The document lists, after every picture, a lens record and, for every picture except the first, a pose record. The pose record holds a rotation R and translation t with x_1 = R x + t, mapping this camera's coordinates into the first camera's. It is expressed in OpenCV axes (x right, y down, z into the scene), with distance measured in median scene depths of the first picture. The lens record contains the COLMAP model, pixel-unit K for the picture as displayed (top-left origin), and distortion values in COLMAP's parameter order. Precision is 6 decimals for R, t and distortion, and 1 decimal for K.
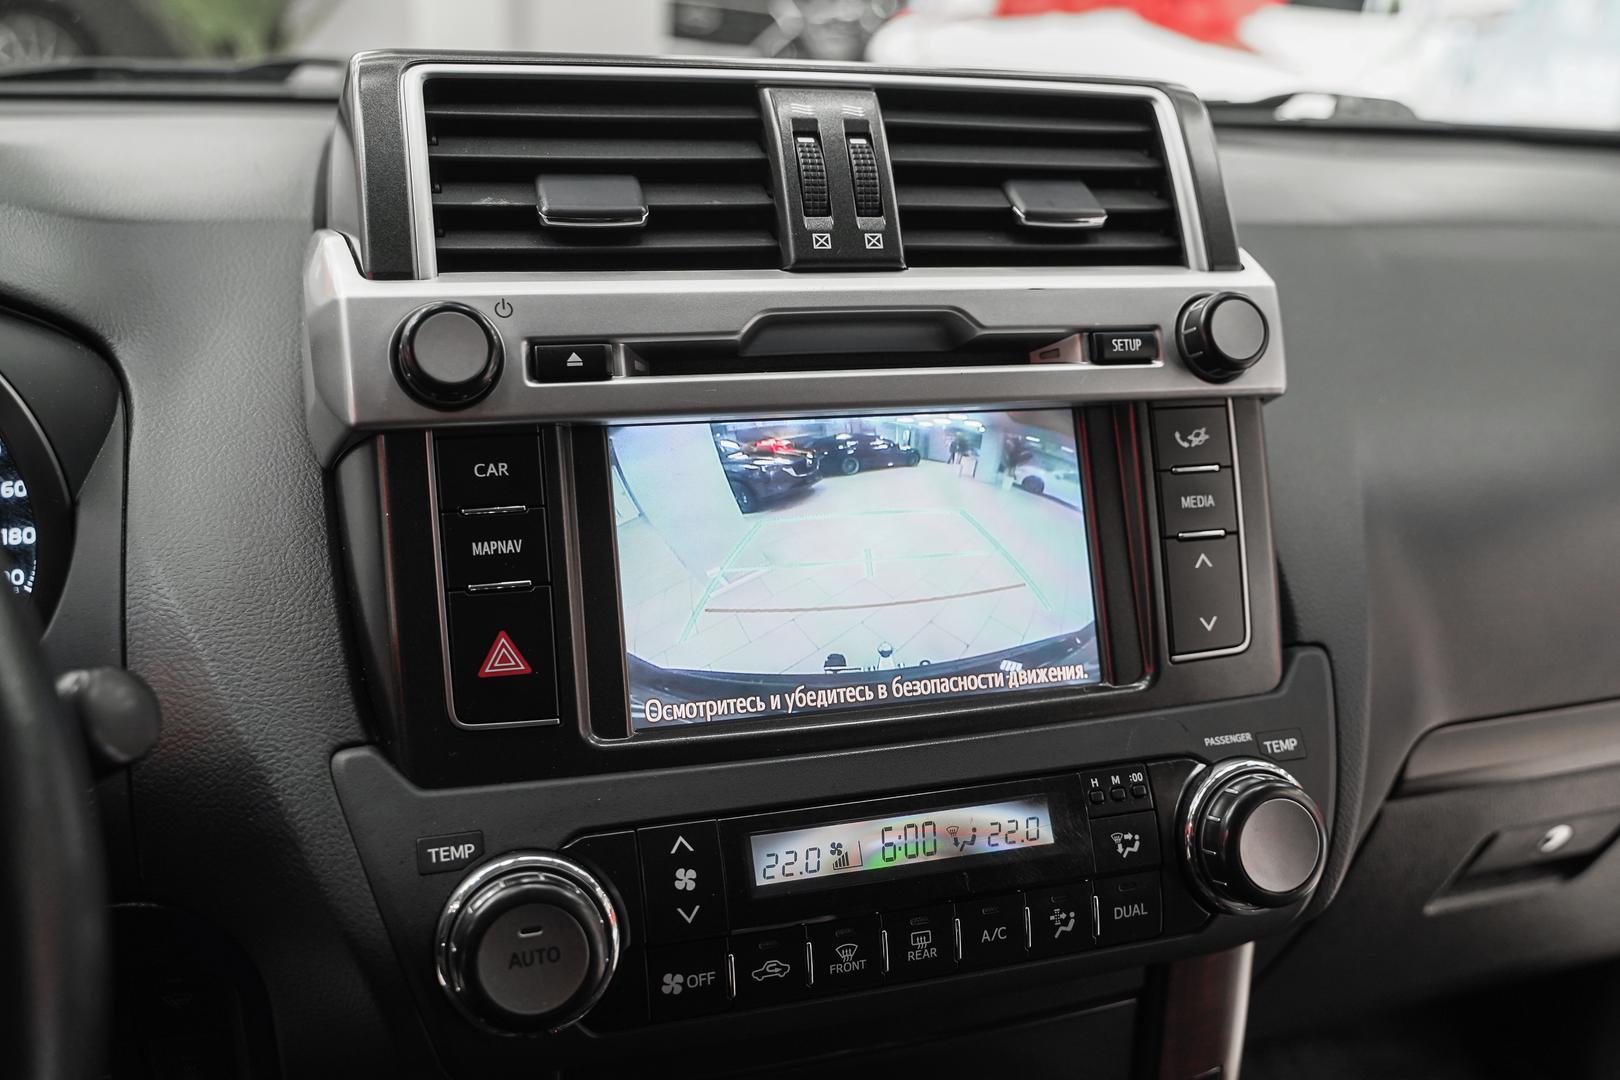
lens RADIAL K [[1402.8, 0, 810.0], [0, 1402.8, 540.0], [0, 0, 1]] dist [-0.011296, -0.002839]
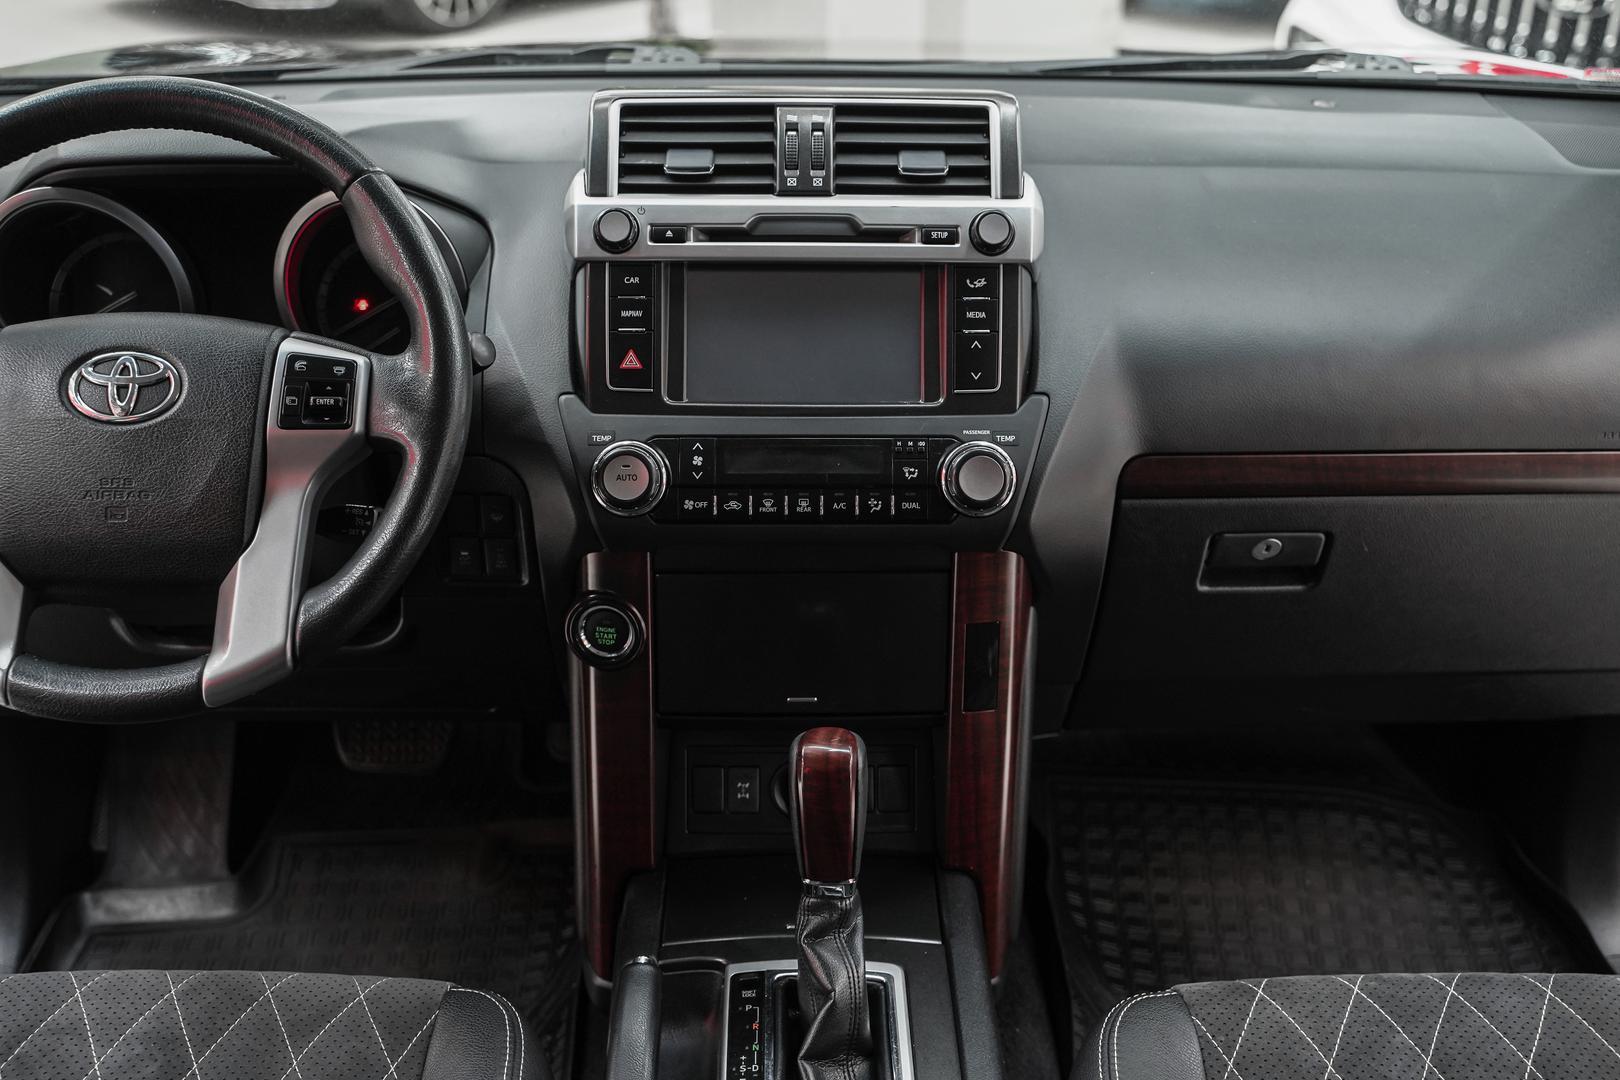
lens RADIAL K [[1847.7, 0, 810.0], [0, 1847.7, 540.0], [0, 0, 1]] dist [-0.003557, 0.023869]
pose [[0.957756, 0.075921, -0.277378, 0.857536], [-0.068385, 0.996982, 0.036757, 0.225564], [0.279332, -0.016236, 0.960057, -1.703780]]
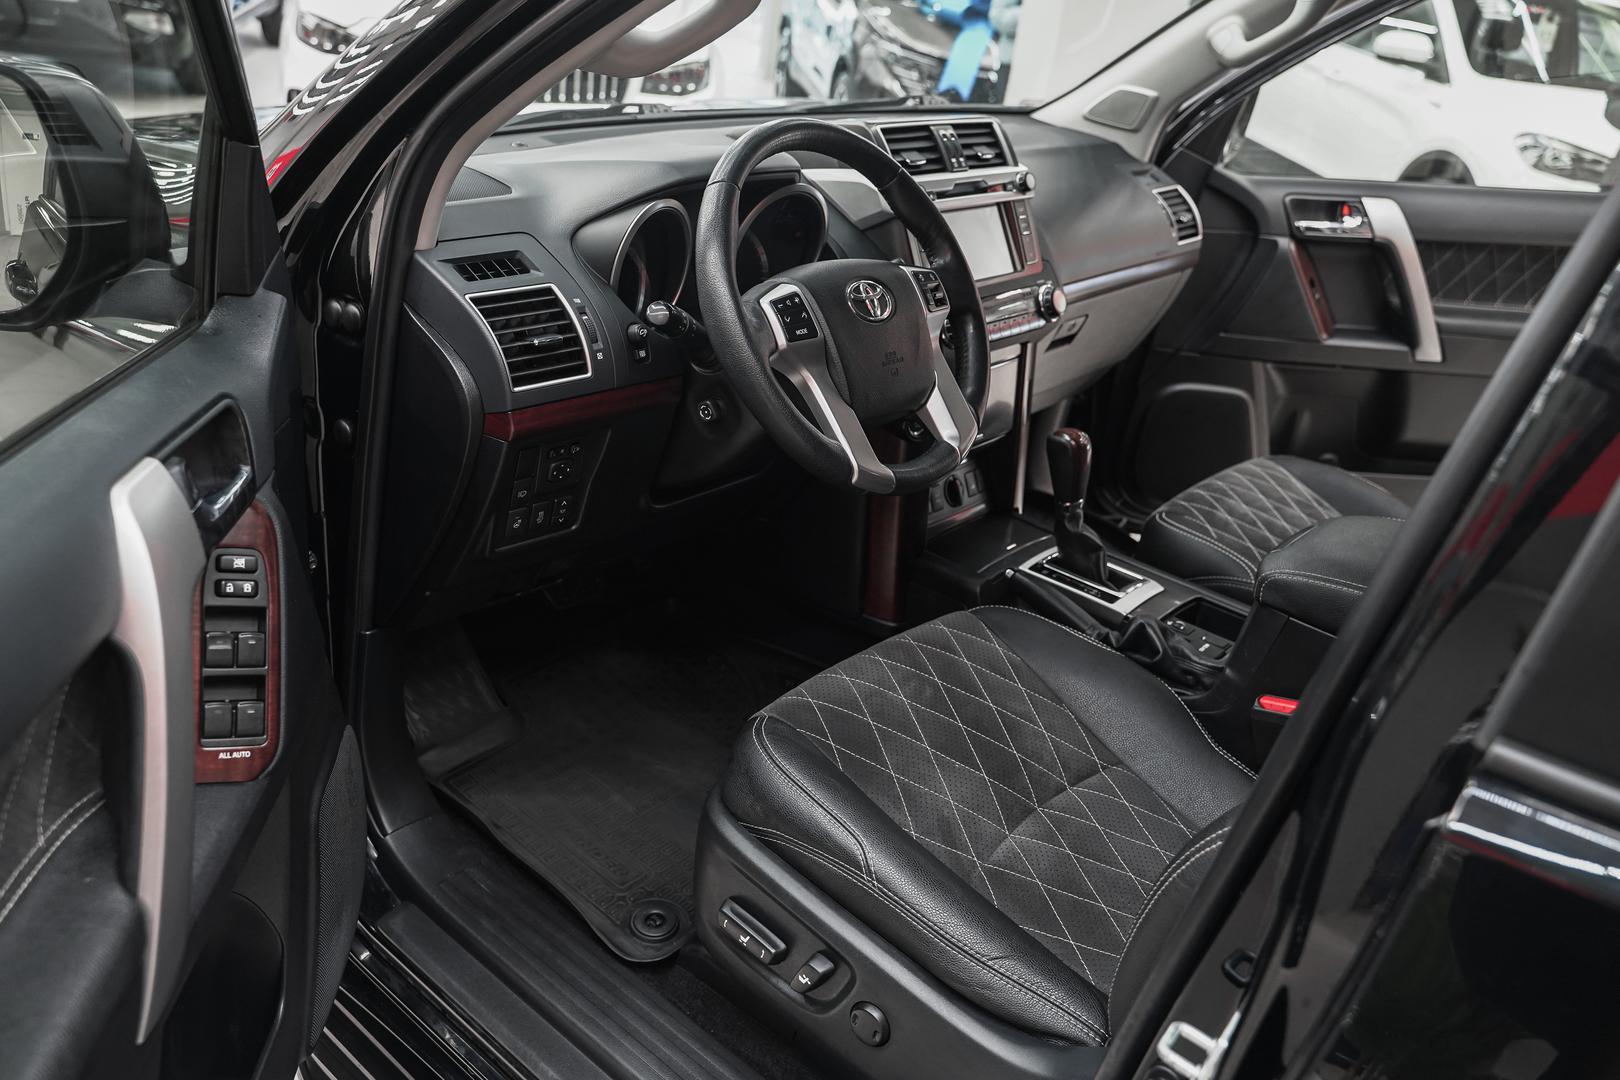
lens RADIAL K [[1287.3, 0, 810.0], [0, 1287.3, 540.0], [0, 0, 1]] dist [-0.011948, 0.013120]
pose [[0.854148, -0.195748, 0.481783, -2.378190], [0.151383, 0.979922, 0.129755, 0.307837], [-0.497509, -0.037896, 0.866631, -2.077609]]
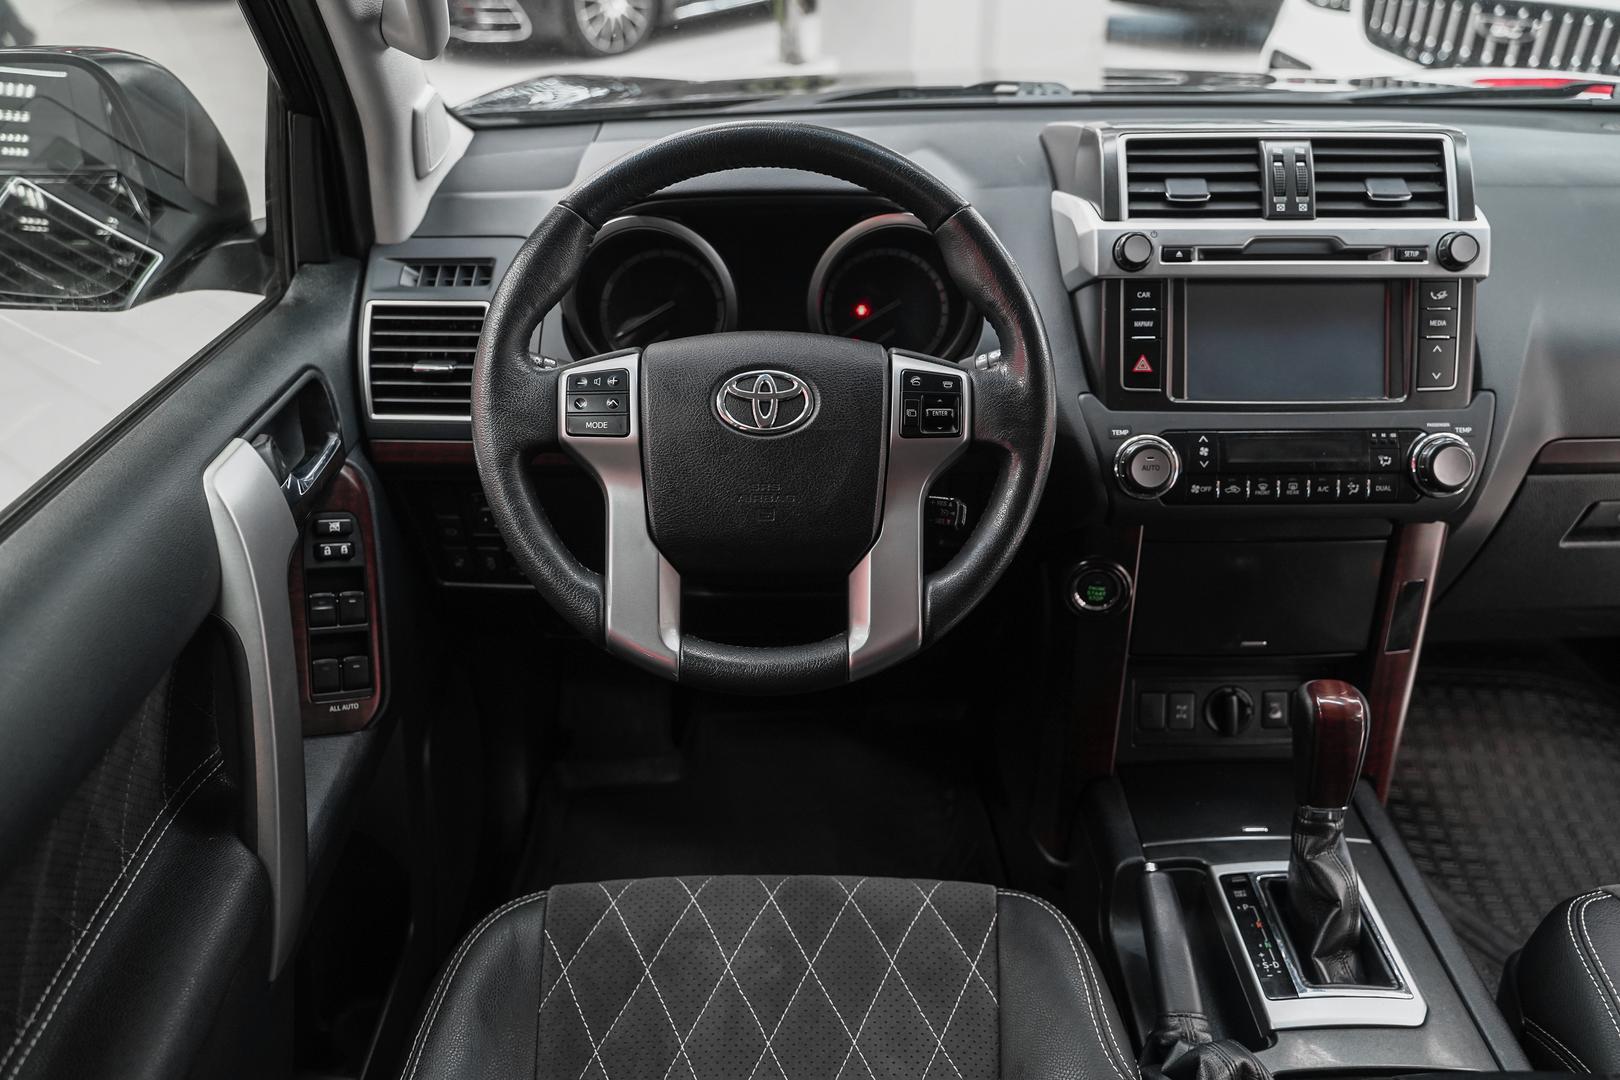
lens RADIAL K [[1287.3, 0, 810.0], [0, 1287.3, 540.0], [0, 0, 1]] dist [-0.011948, 0.013120]
pose [[0.957091, 0.095418, -0.273629, -0.110135], [-0.061294, 0.989530, 0.130669, 0.121728], [0.283232, -0.108290, 0.952918, -1.454493]]
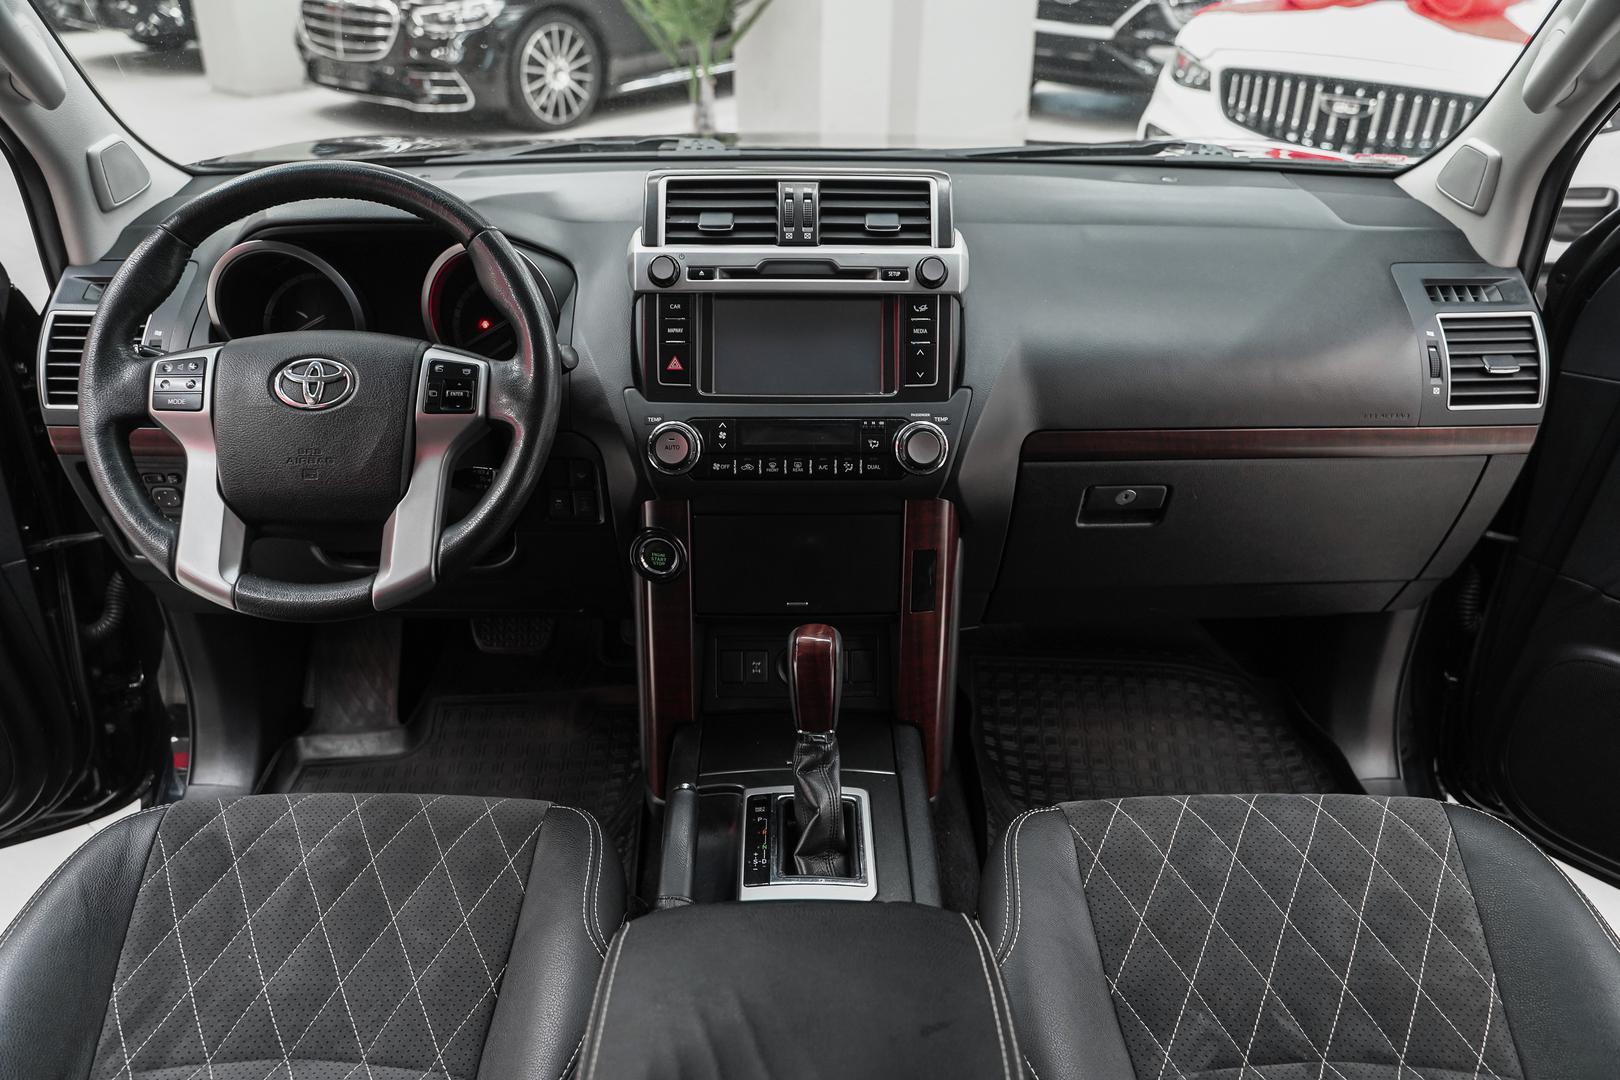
lens RADIAL K [[1287.3, 0, 810.0], [0, 1287.3, 540.0], [0, 0, 1]] dist [-0.011948, 0.013120]
pose [[0.957925, 0.086066, -0.273810, 0.860117], [-0.067155, 0.994711, 0.077721, 0.216817], [0.279051, -0.056064, 0.958638, -1.659150]]
